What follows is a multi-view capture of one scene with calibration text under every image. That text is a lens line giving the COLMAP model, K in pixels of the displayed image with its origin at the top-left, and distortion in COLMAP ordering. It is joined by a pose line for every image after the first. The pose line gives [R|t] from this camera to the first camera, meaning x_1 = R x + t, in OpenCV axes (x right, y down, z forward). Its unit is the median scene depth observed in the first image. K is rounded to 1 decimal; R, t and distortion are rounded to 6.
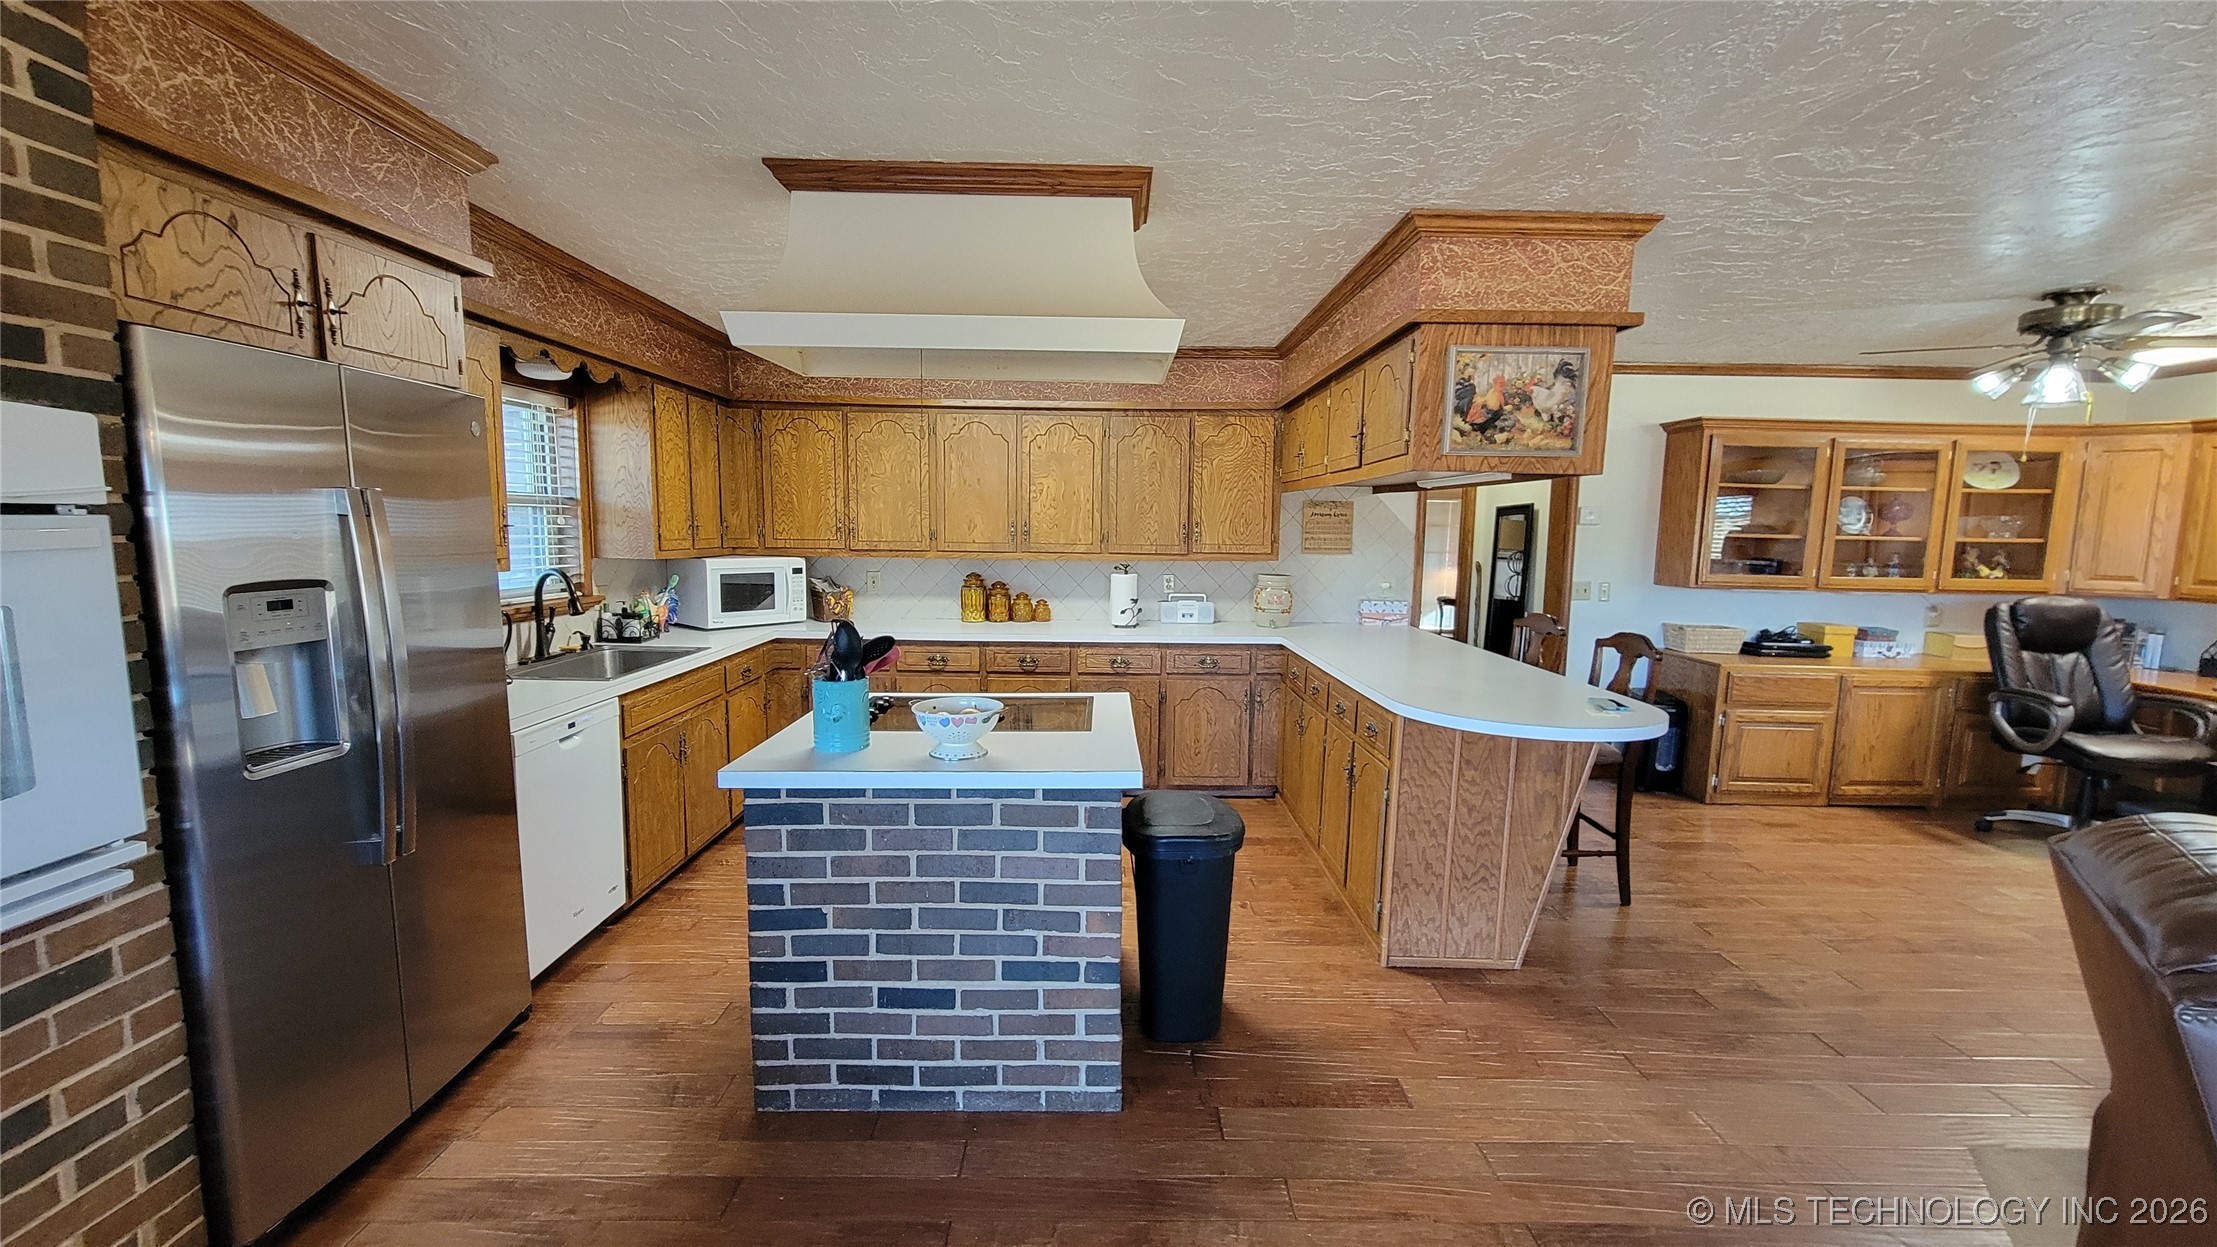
lens RADIAL K [[906.6, 0, 1108.2], [0, 906.6, 636.9], [0, 0, 1]] dist [0.003090, -0.000155]
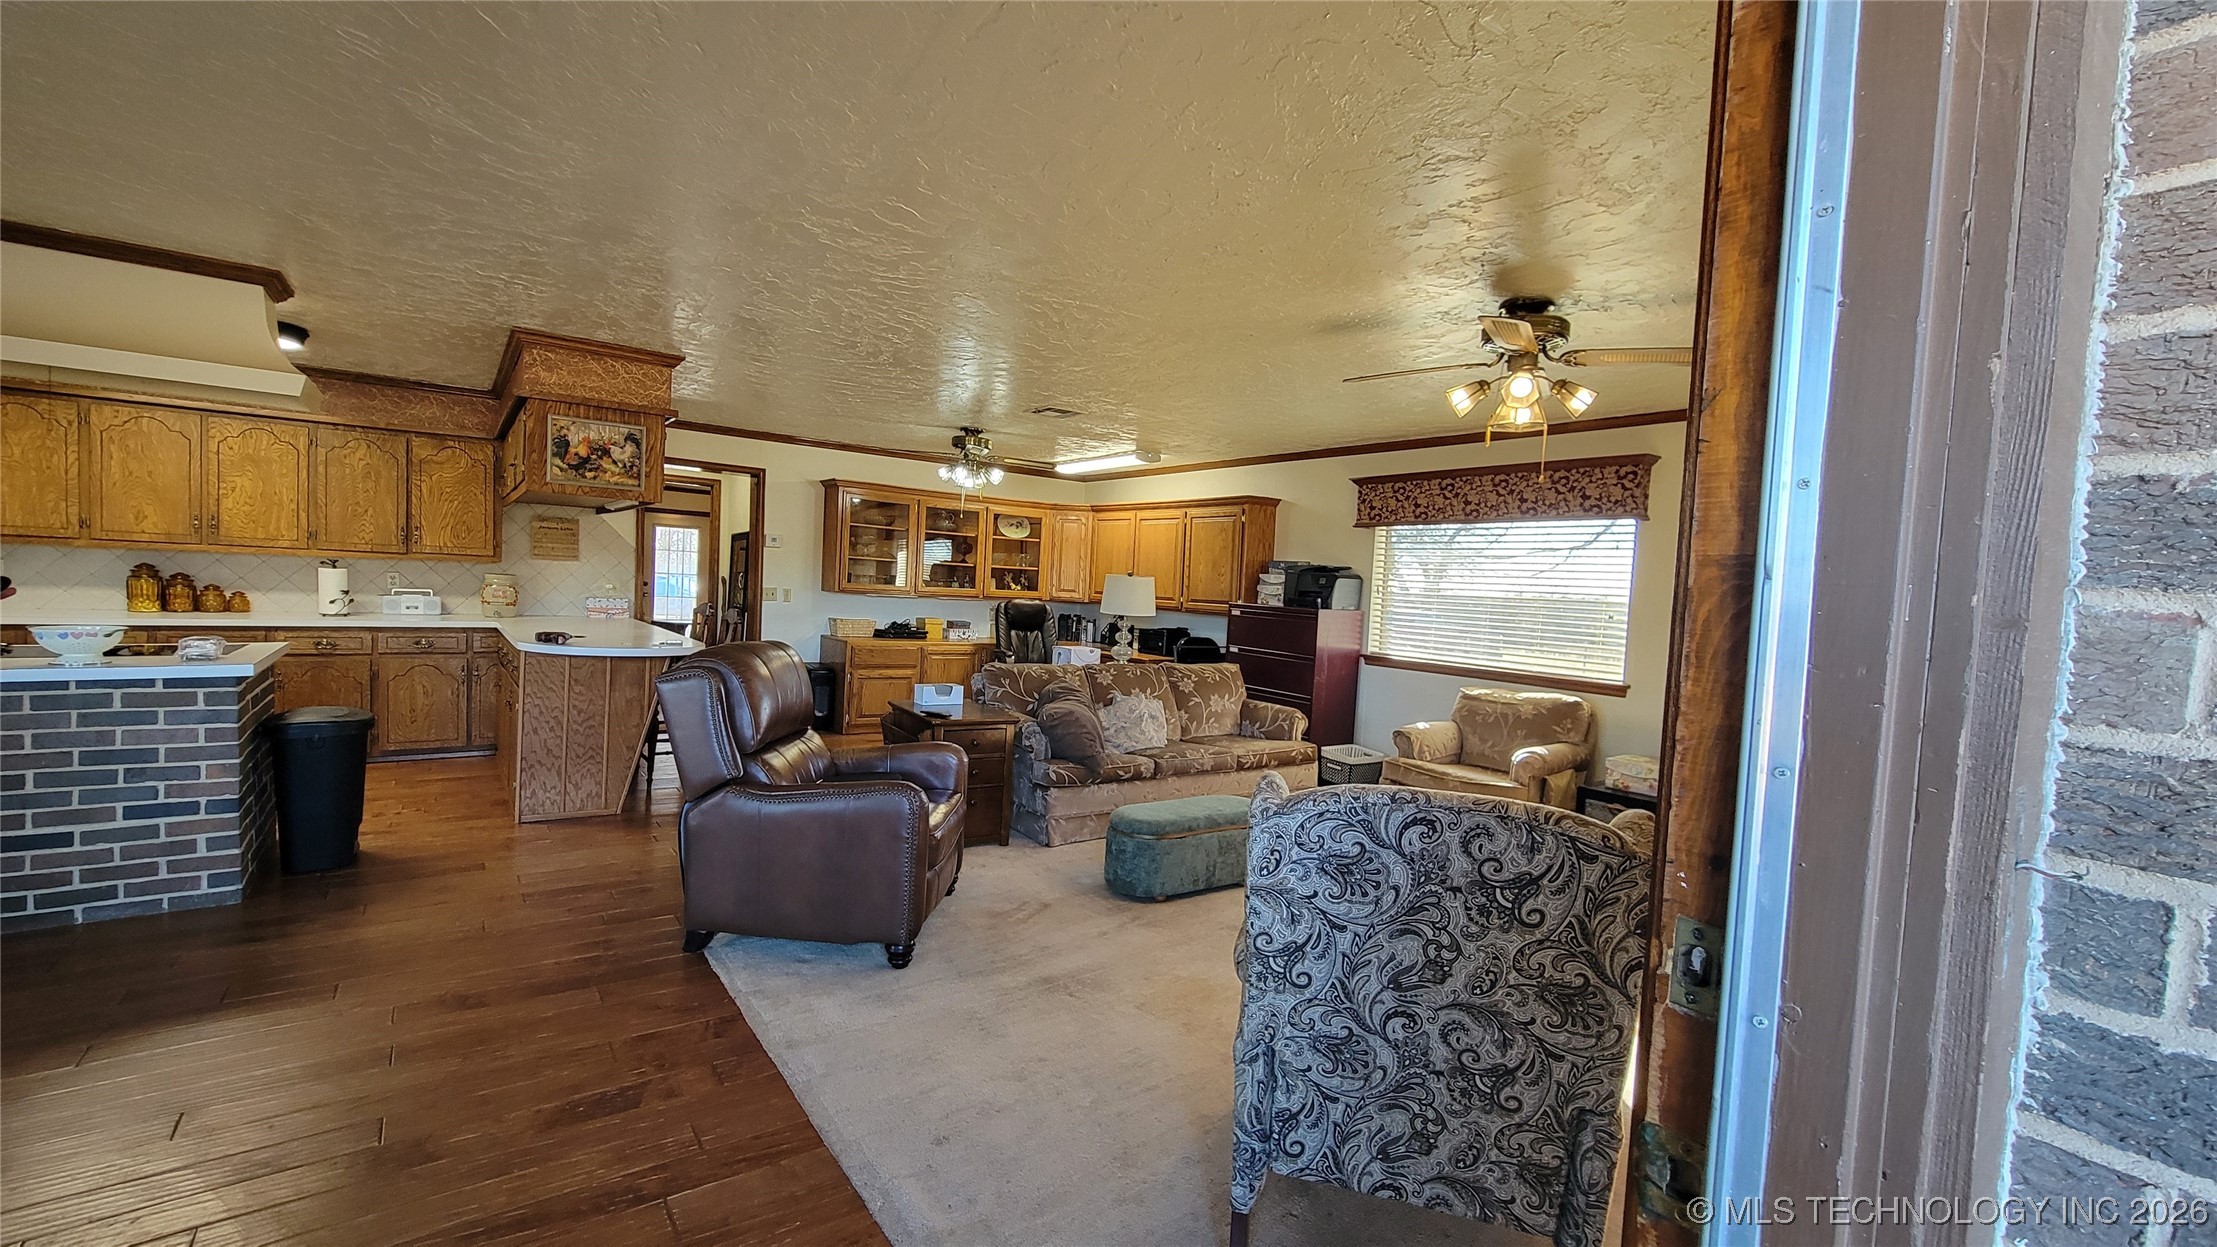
lens RADIAL K [[906.6, 0, 1102.3], [0, 906.6, 630.2], [0, 0, 1]] dist [0.003090, -0.000155]
pose [[0.810254, -0.004642, 0.586060, 0.133232], [0.035333, 0.998537, -0.040939, 0.090575], [-0.585013, 0.053878, 0.809232, -0.483525]]
